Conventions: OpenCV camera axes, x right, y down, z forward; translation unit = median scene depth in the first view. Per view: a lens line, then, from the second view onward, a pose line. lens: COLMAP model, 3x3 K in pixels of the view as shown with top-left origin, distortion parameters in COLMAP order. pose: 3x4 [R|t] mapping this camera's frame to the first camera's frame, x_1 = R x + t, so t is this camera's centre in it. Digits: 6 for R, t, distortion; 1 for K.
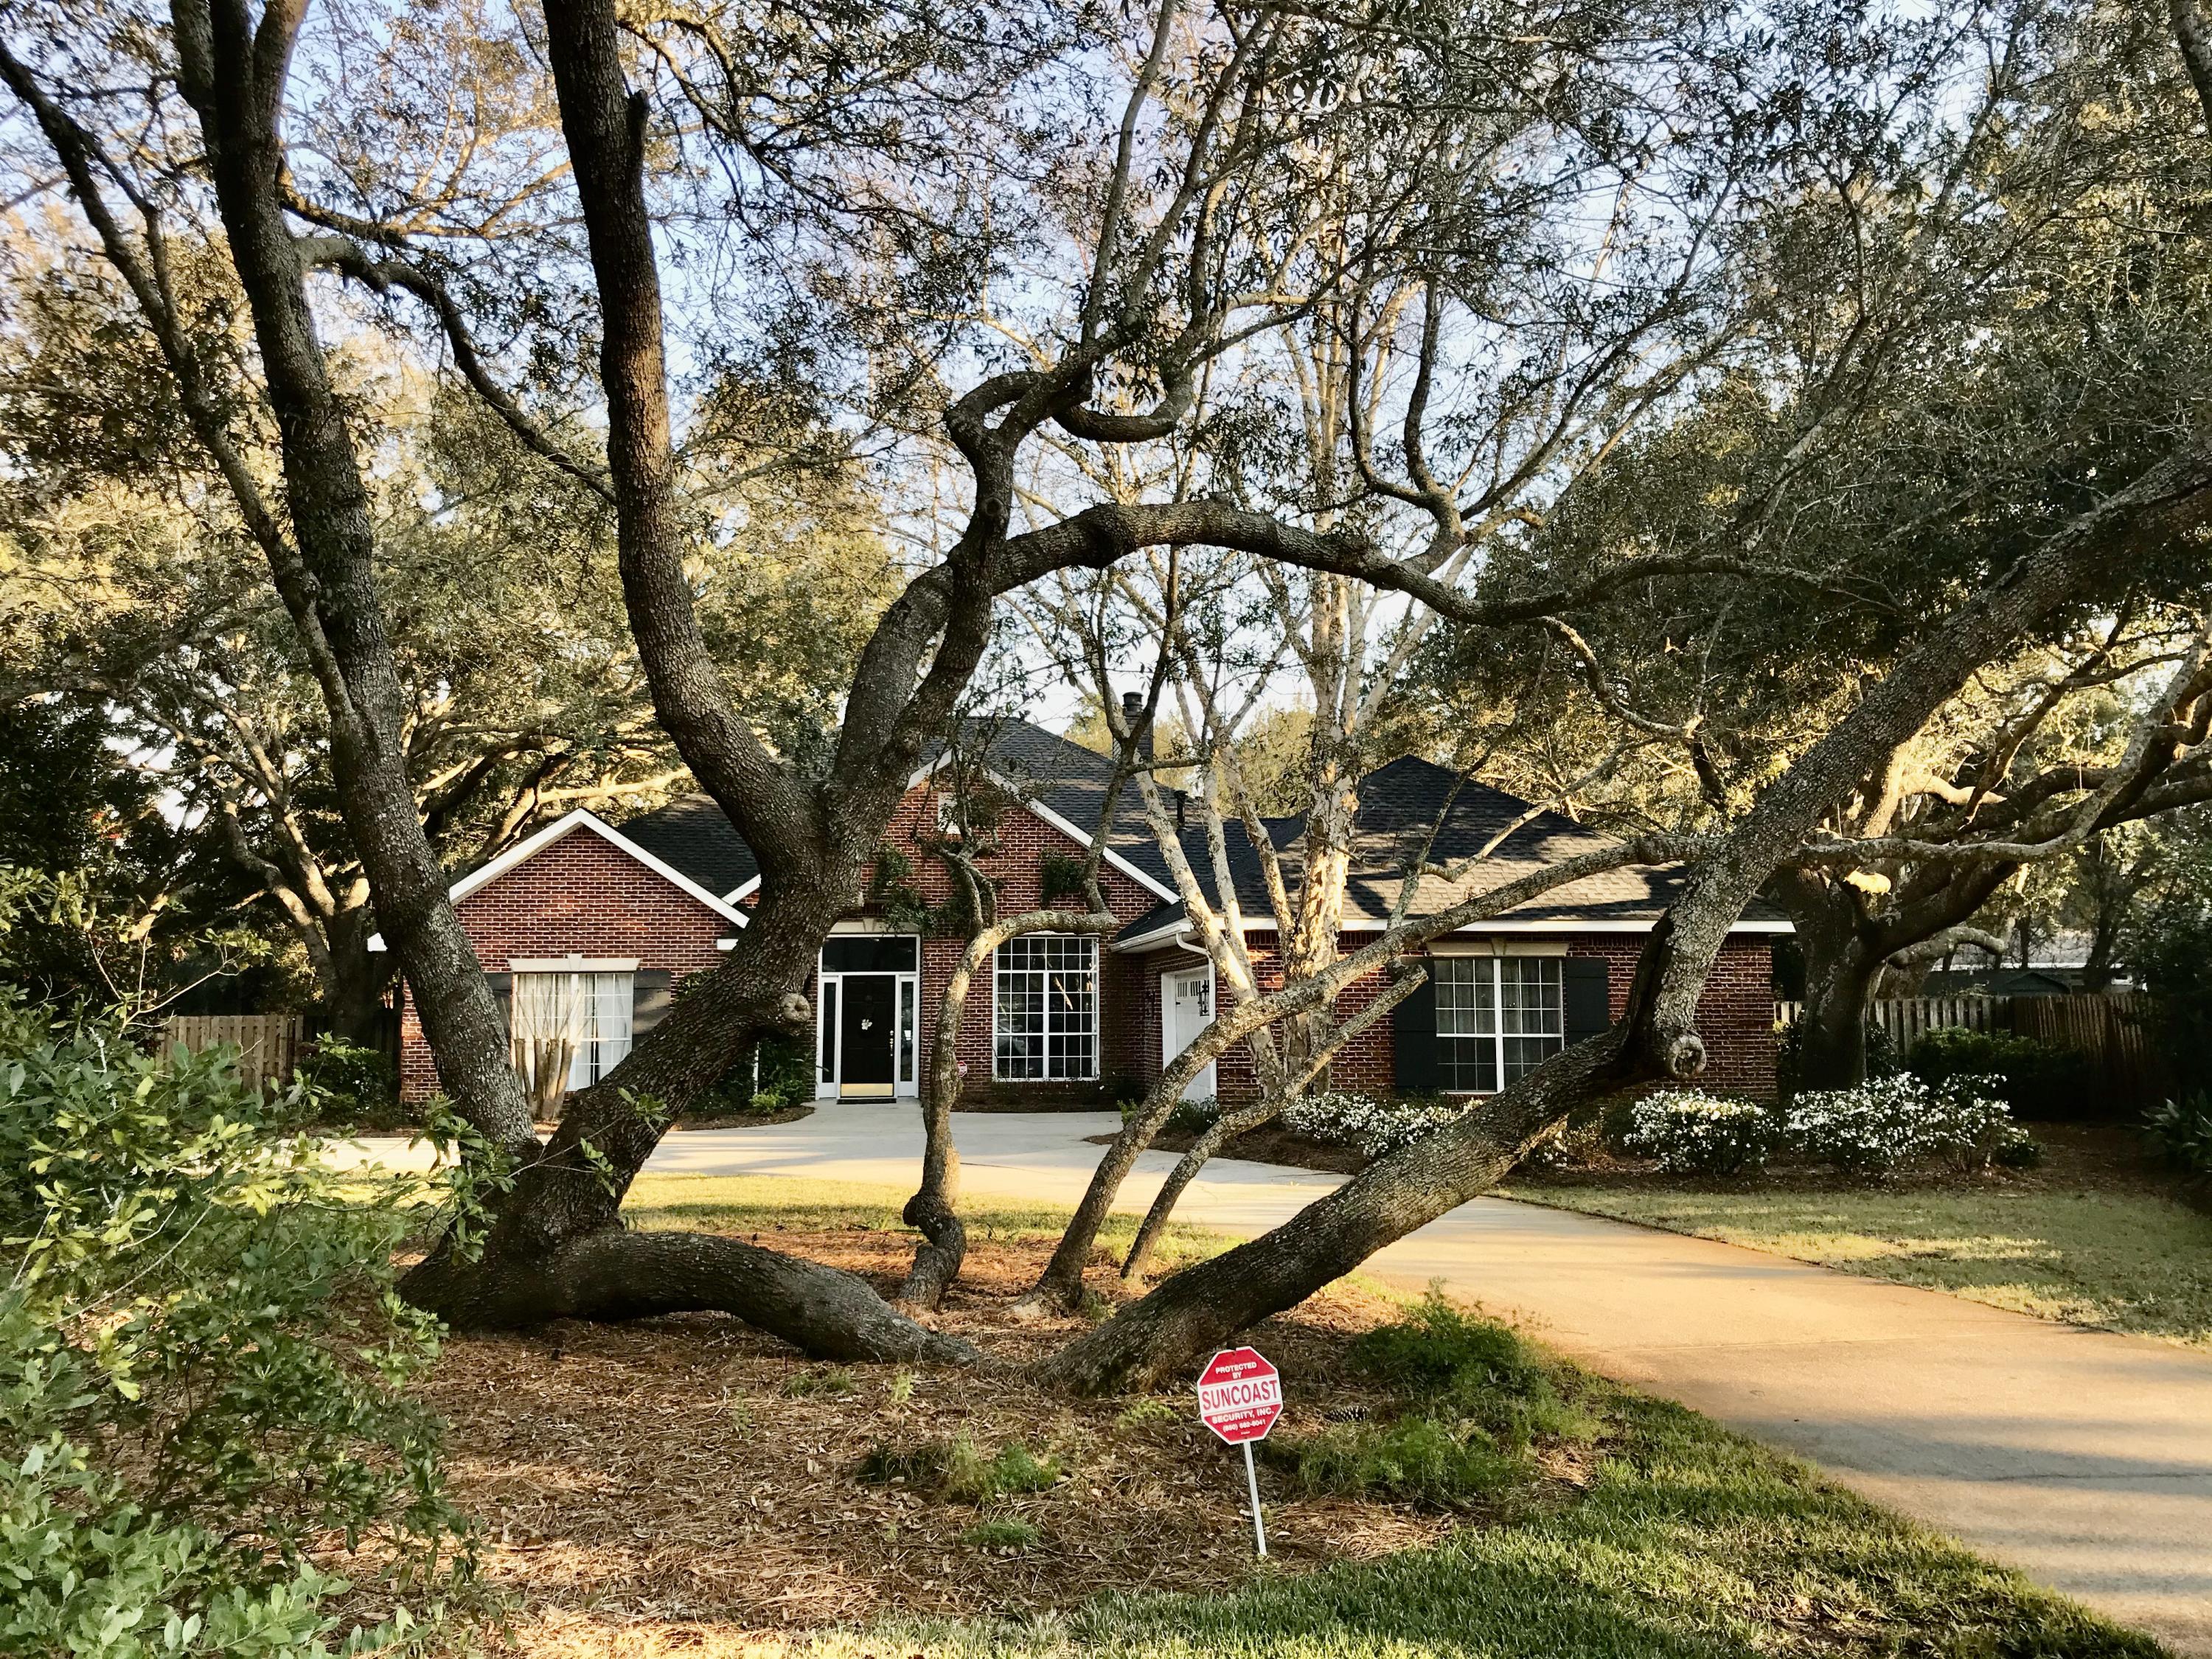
lens RADIAL K [[1857.2, 0, 1066.9], [0, 1857.2, 799.5], [0, 0, 1]] dist [0.048762, -0.087908]
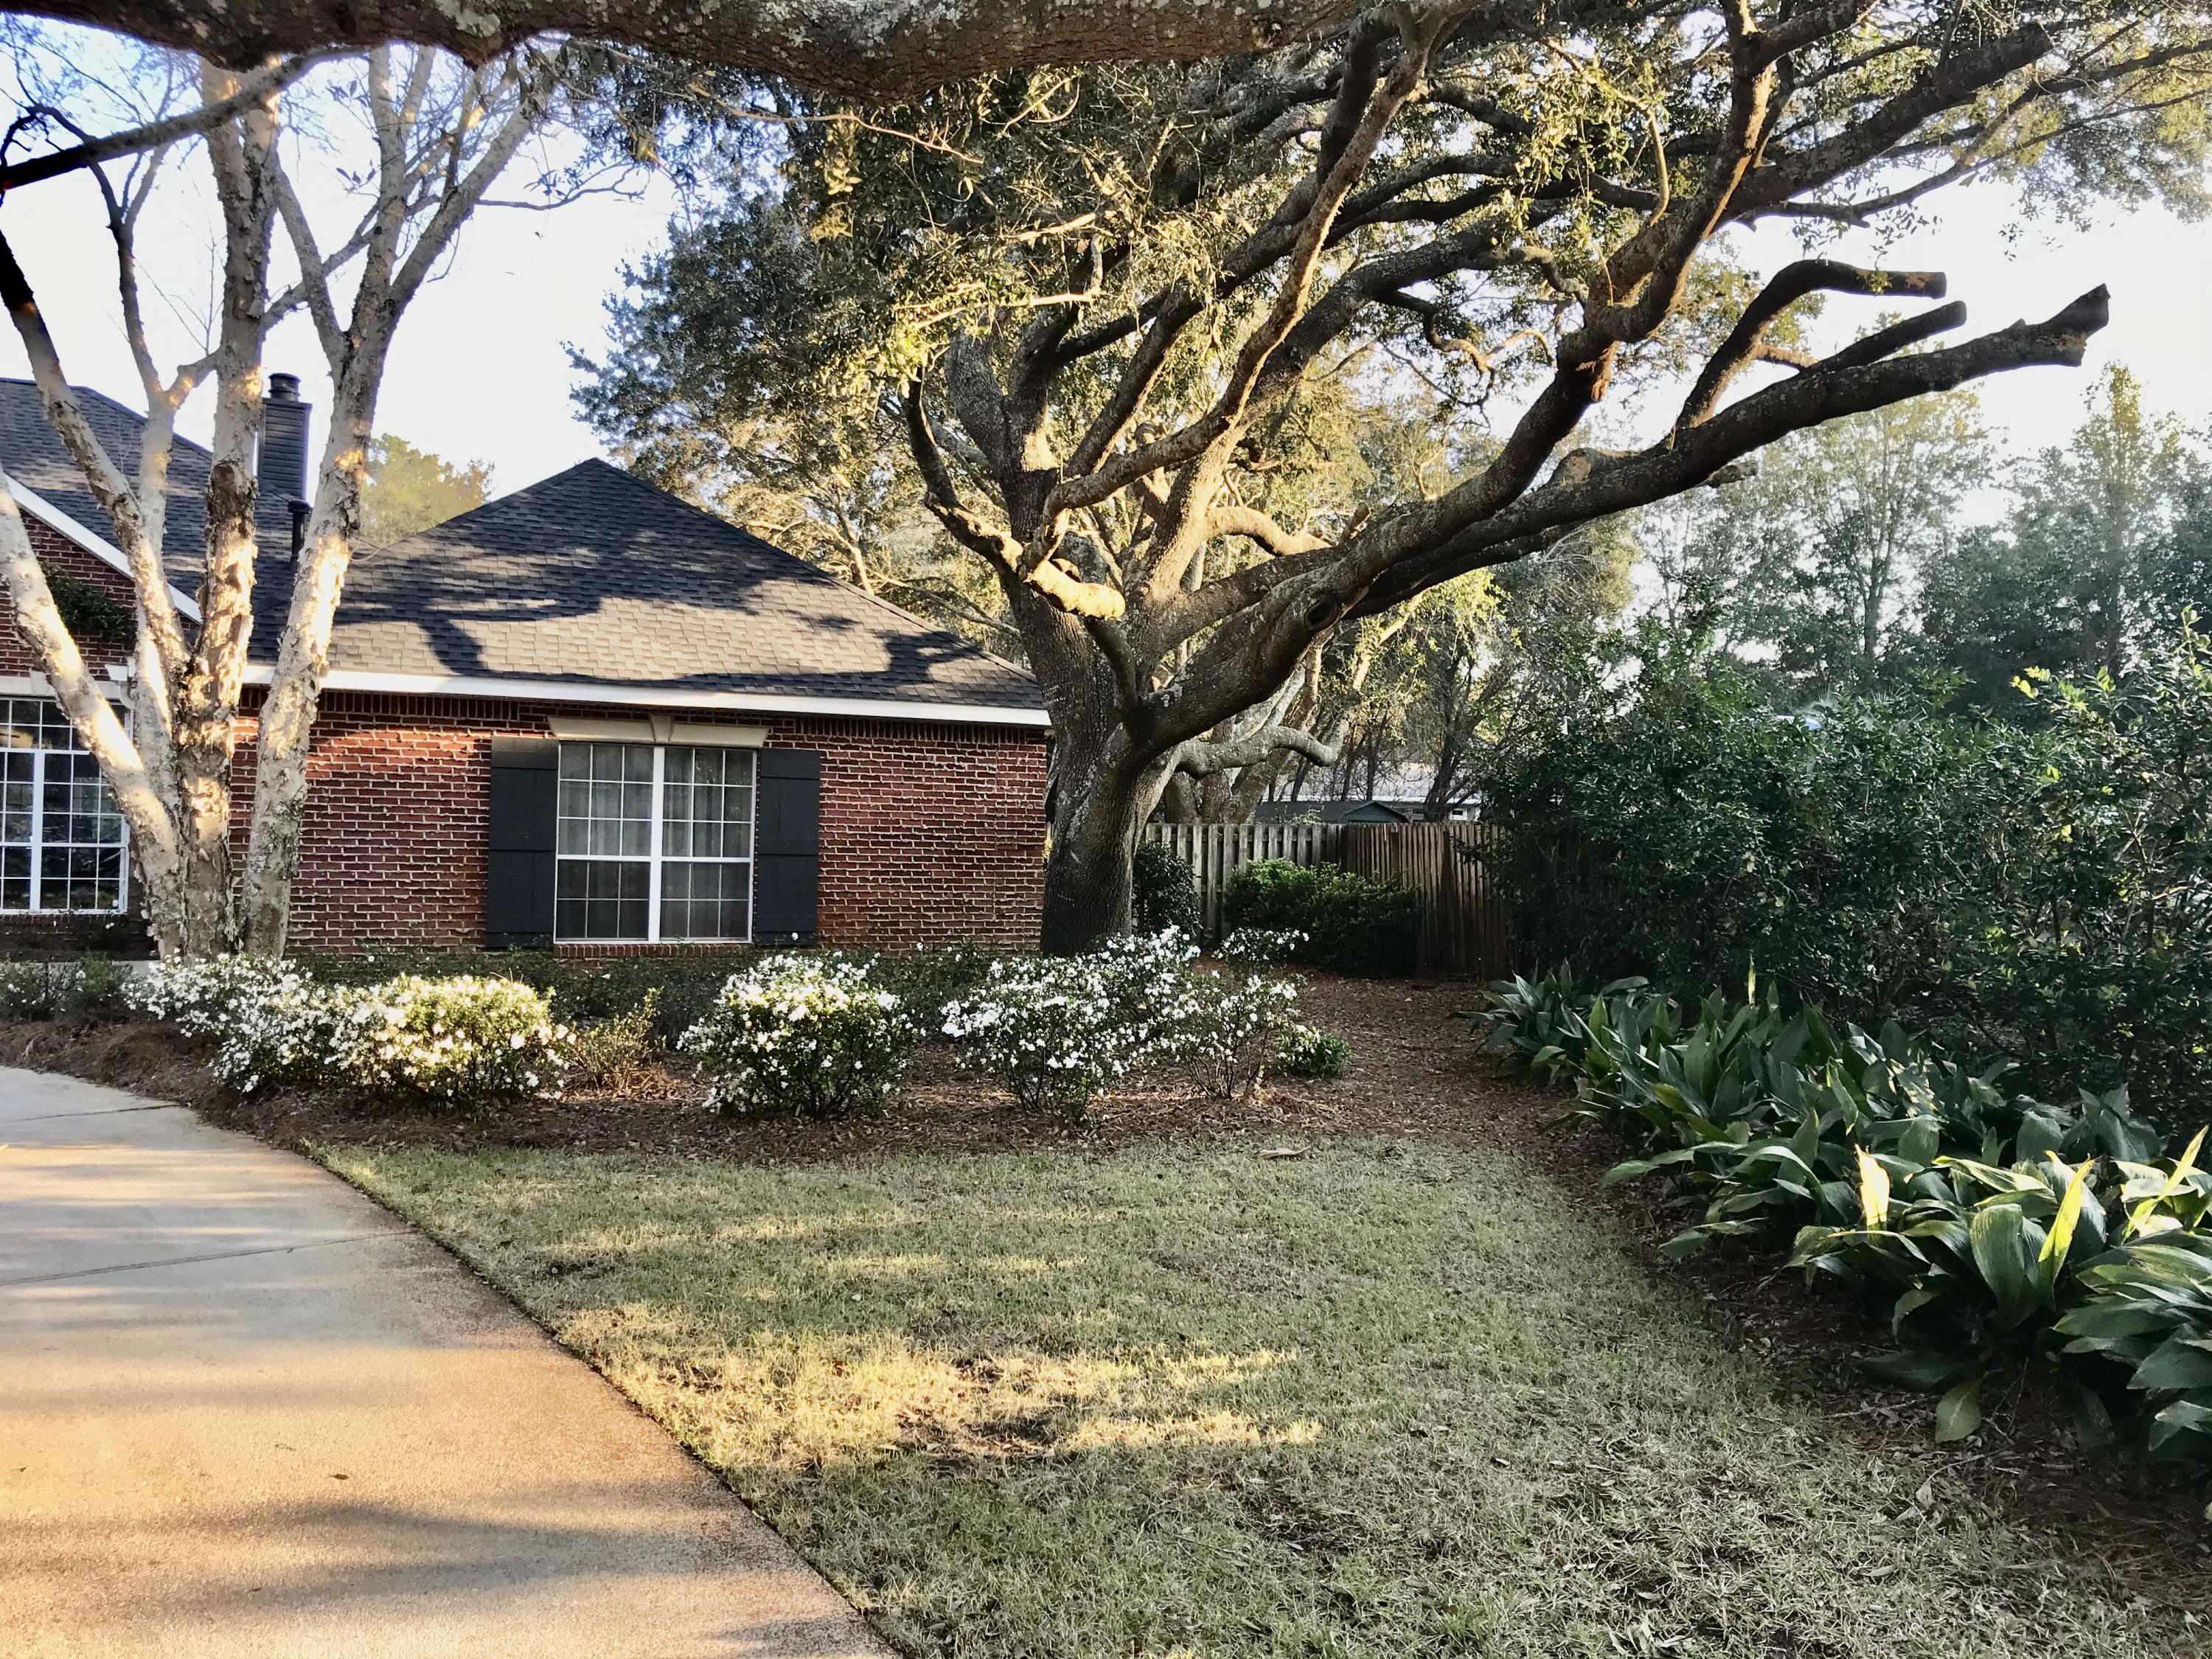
lens RADIAL K [[1857.2, 0, 1117.4], [0, 1857.2, 812.8], [0, 0, 1]] dist [0.048762, -0.087908]
pose [[0.944633, 0.029252, 0.326822, 0.170216], [-0.062601, 0.993790, 0.091989, 0.037045], [-0.322102, -0.107355, 0.940598, 0.311038]]
